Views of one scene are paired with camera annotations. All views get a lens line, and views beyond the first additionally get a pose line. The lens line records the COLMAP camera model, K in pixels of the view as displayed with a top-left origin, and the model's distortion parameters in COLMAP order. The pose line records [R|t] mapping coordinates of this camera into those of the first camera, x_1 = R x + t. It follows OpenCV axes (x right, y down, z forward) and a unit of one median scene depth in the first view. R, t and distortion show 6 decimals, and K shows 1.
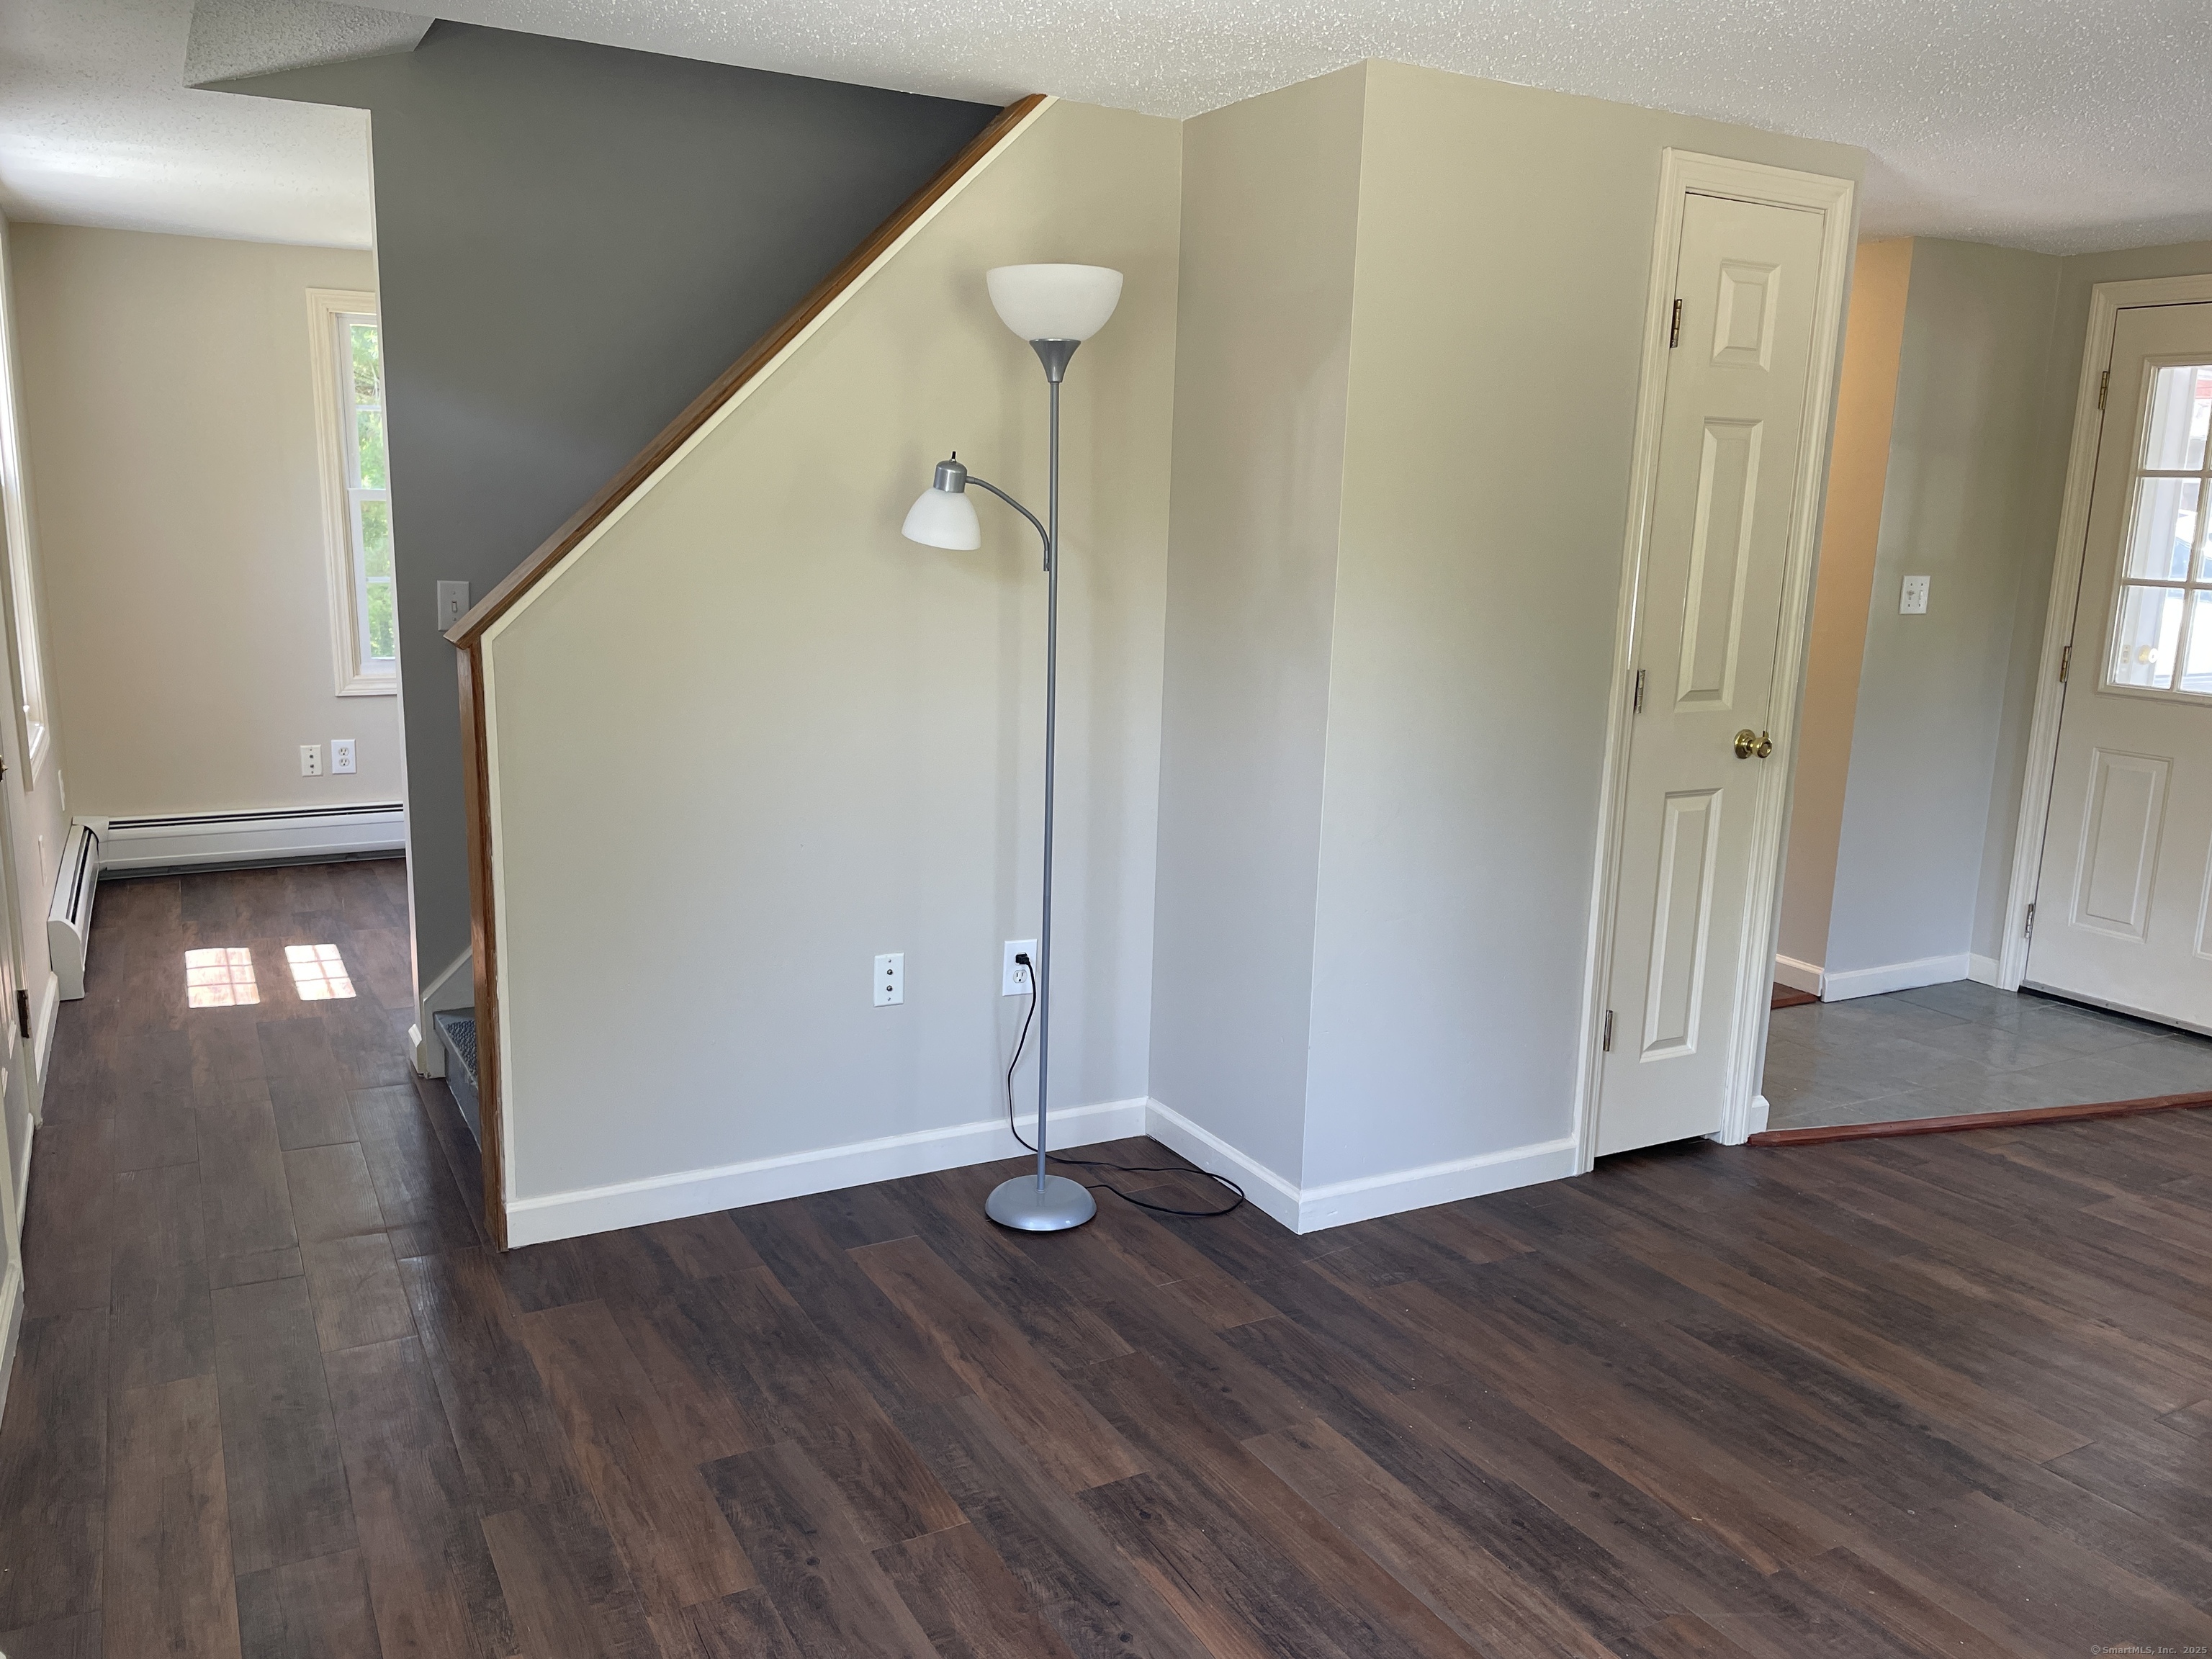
lens RADIAL K [[1671.2, 0, 1096.5], [0, 1671.2, 840.6], [0, 0, 1]] dist [0.092715, -0.119879]
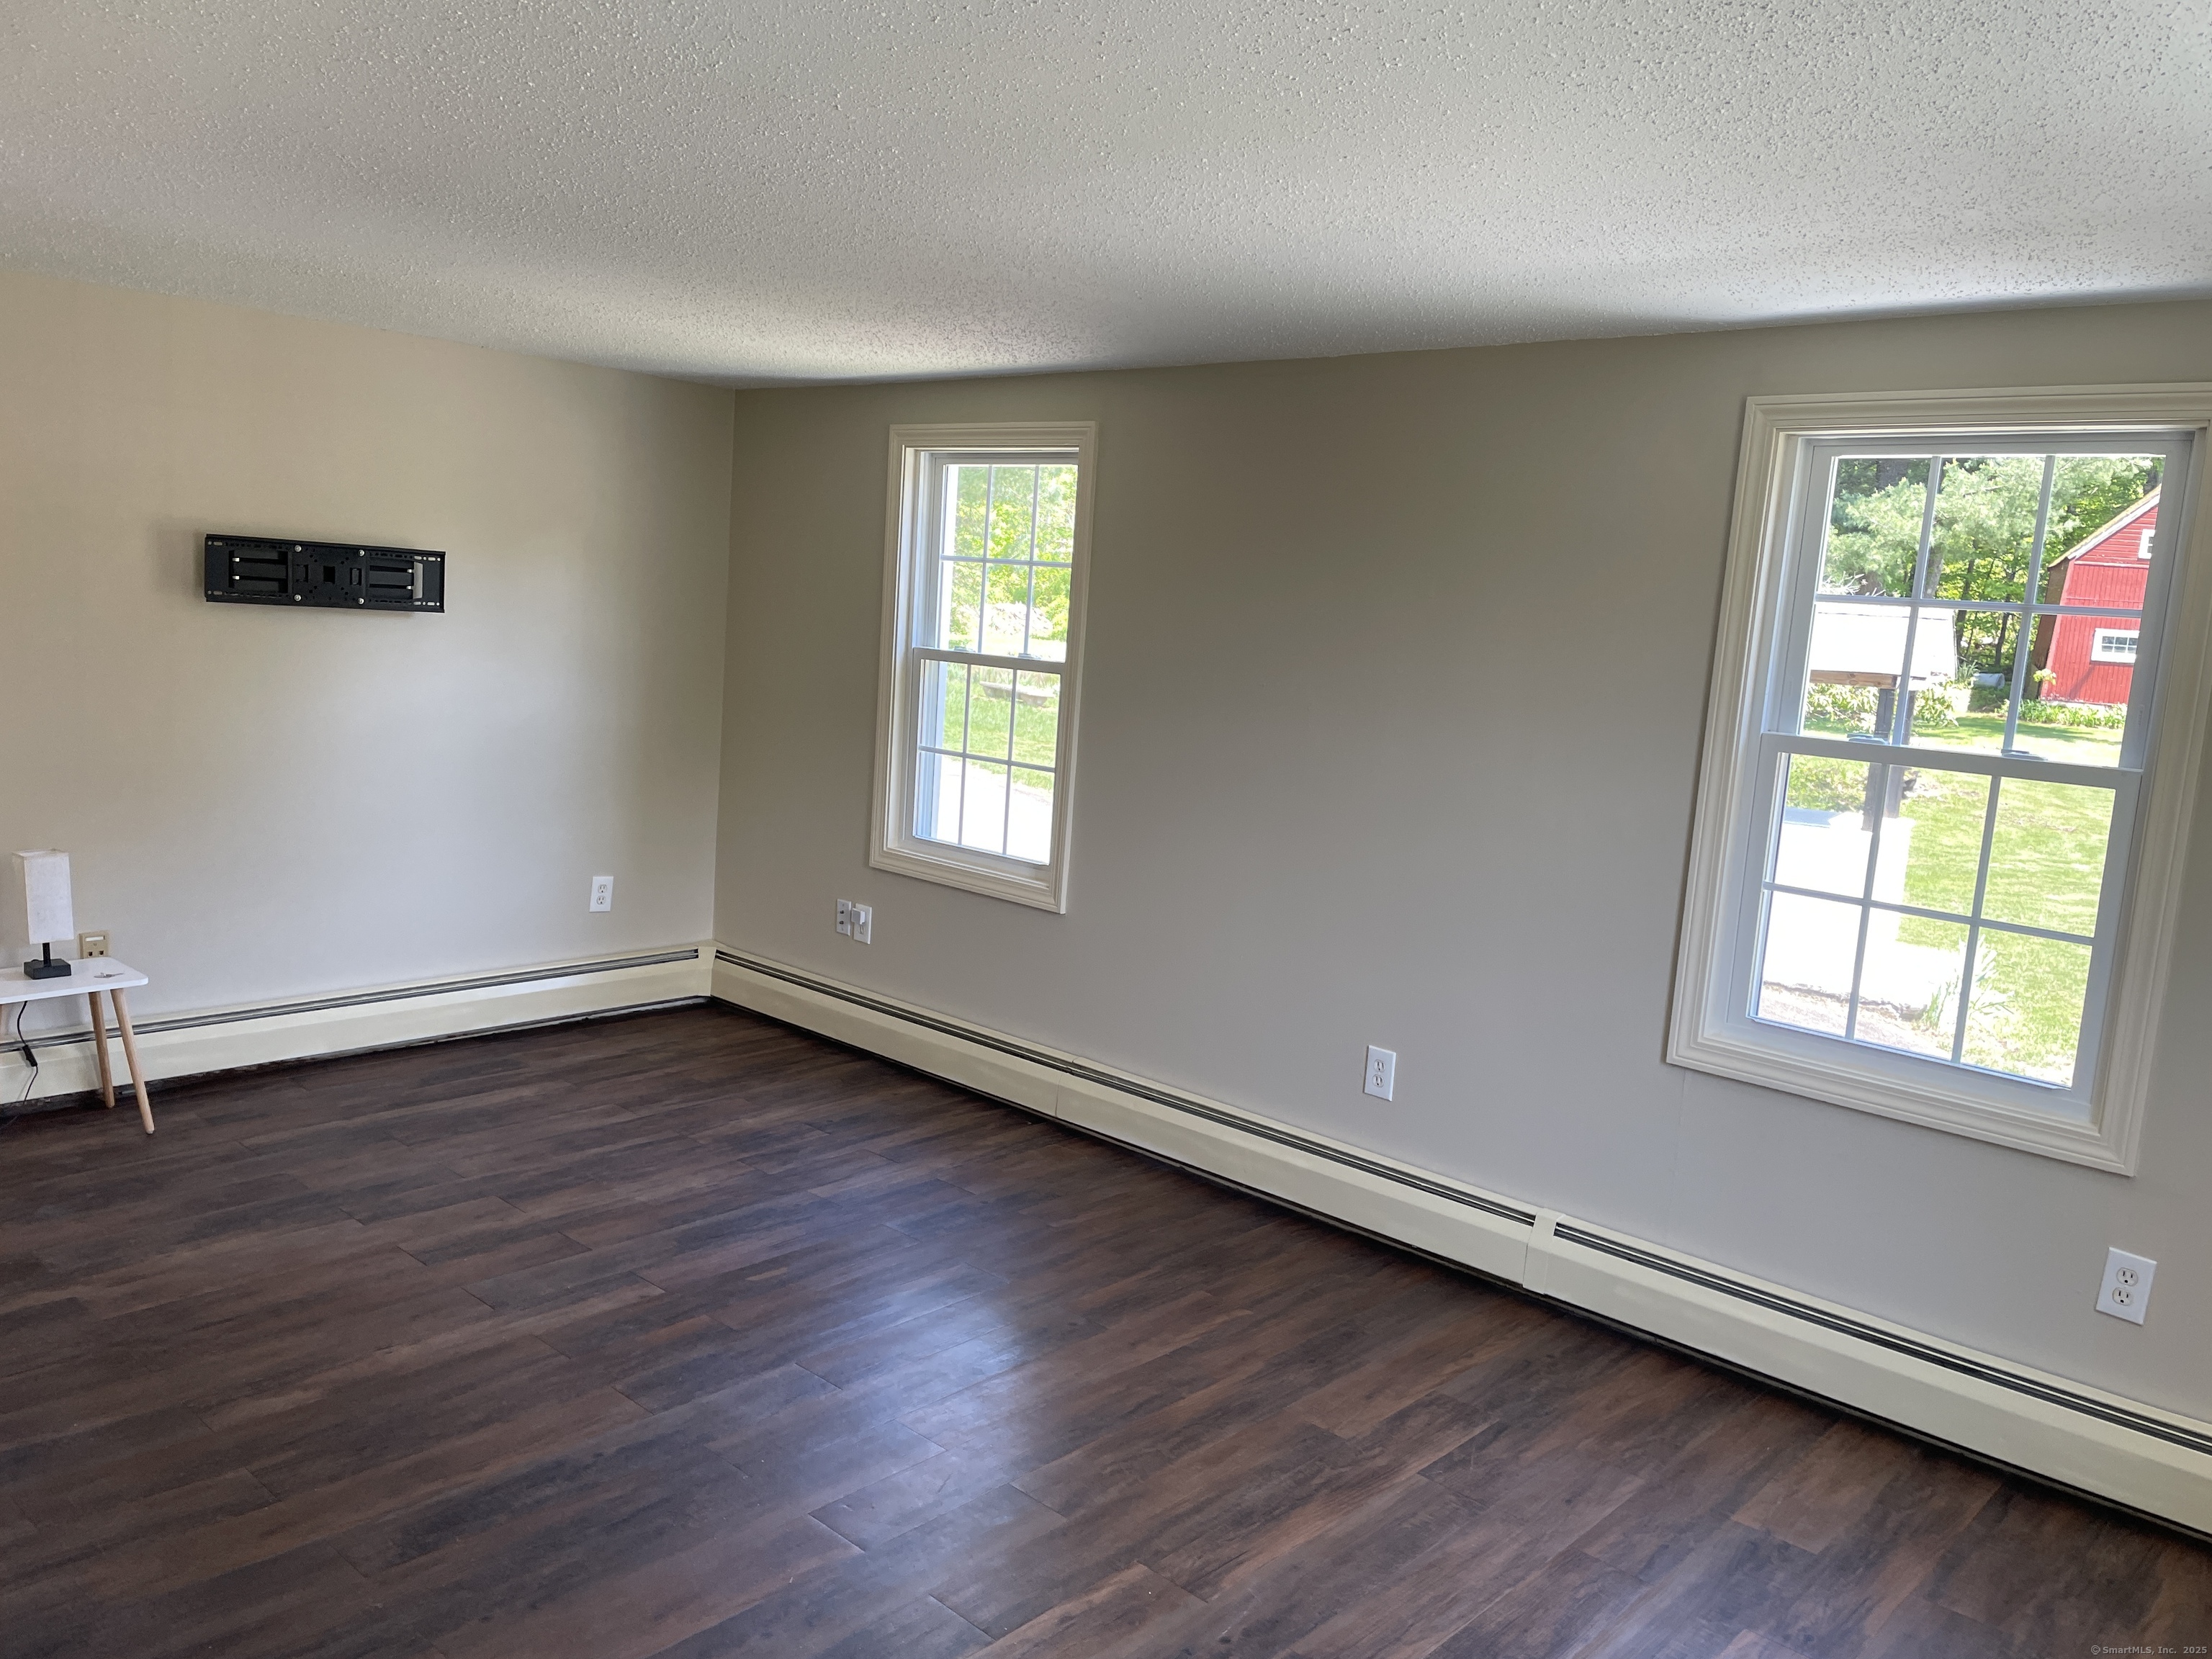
lens RADIAL K [[1696.2, 0, 1112.2], [0, 1696.2, 833.9], [0, 0, 1]] dist [0.105051, -0.137823]
pose [[-0.306505, -0.176938, 0.935279, -0.495662], [0.117850, 0.967958, 0.221741, -0.212347], [-0.944545, 0.178188, -0.275832, 0.782419]]
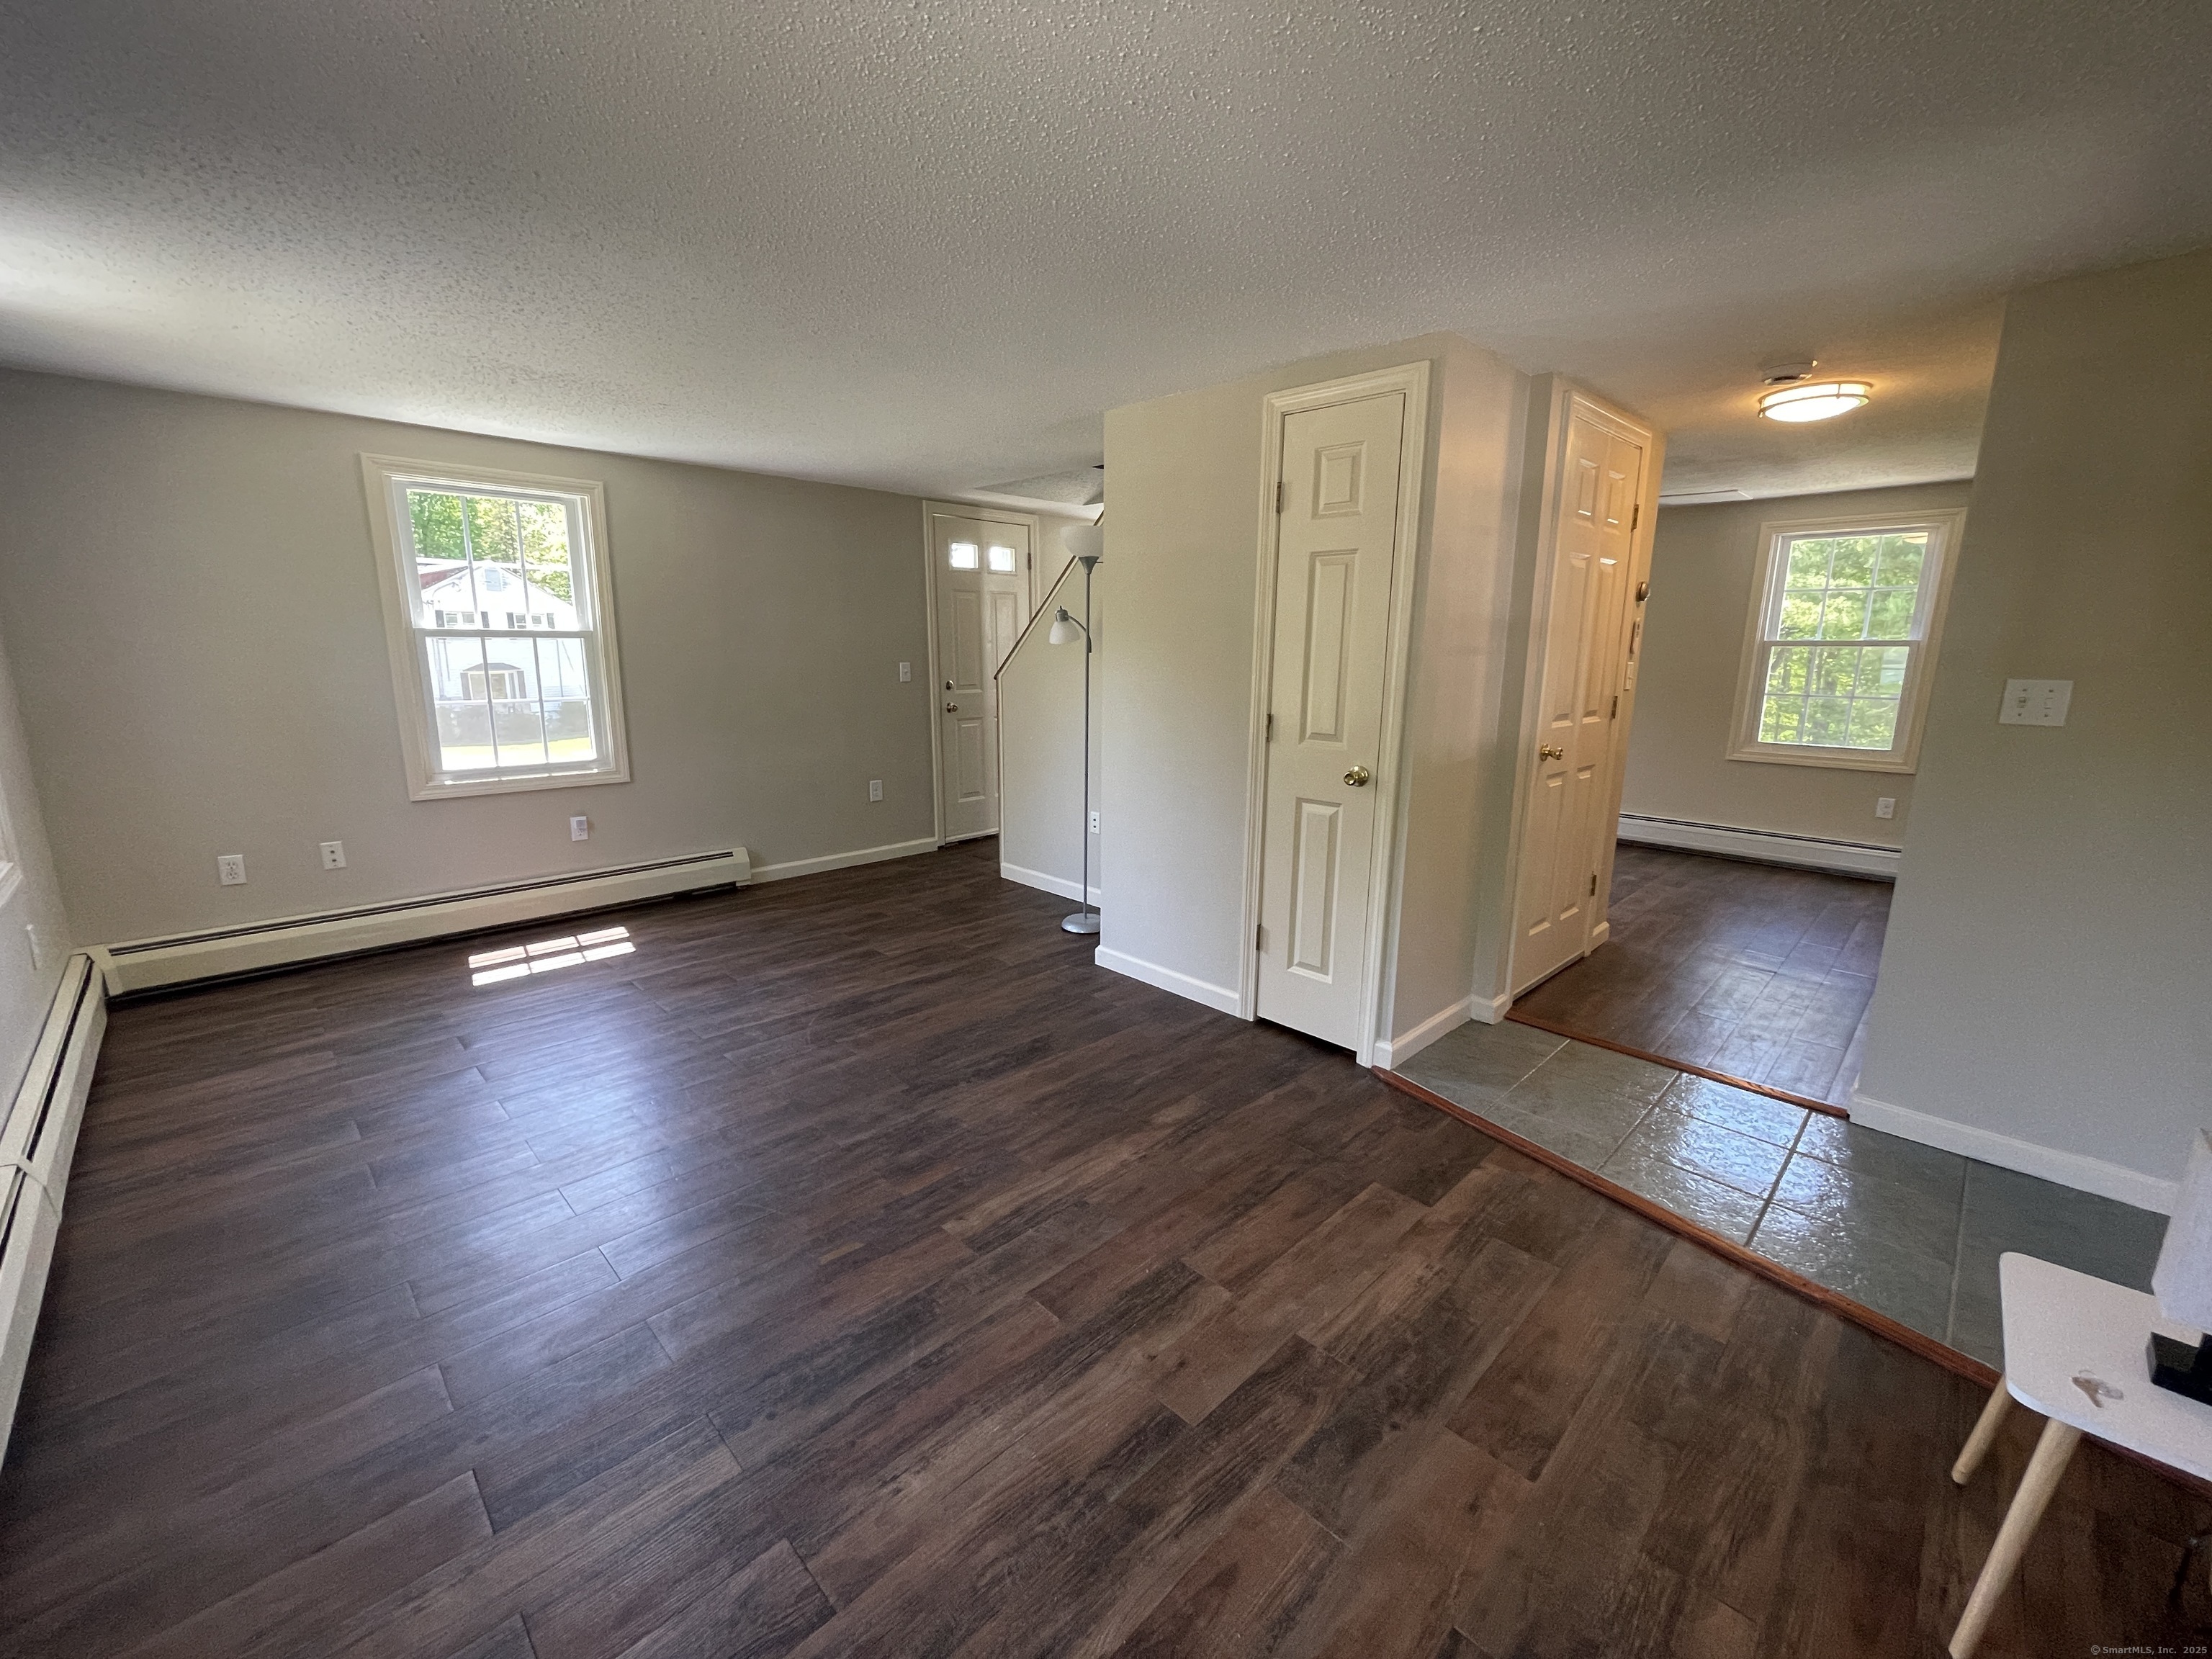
lens RADIAL K [[894.8, 0, 1104.7], [0, 894.8, 826.7], [0, 0, 1]] dist [0.001926, -0.000798]
pose [[0.276338, 0.166199, -0.946581, 1.224376], [-0.194154, 0.974280, 0.114383, -0.070849], [0.941245, 0.152174, 0.301499, 0.673822]]
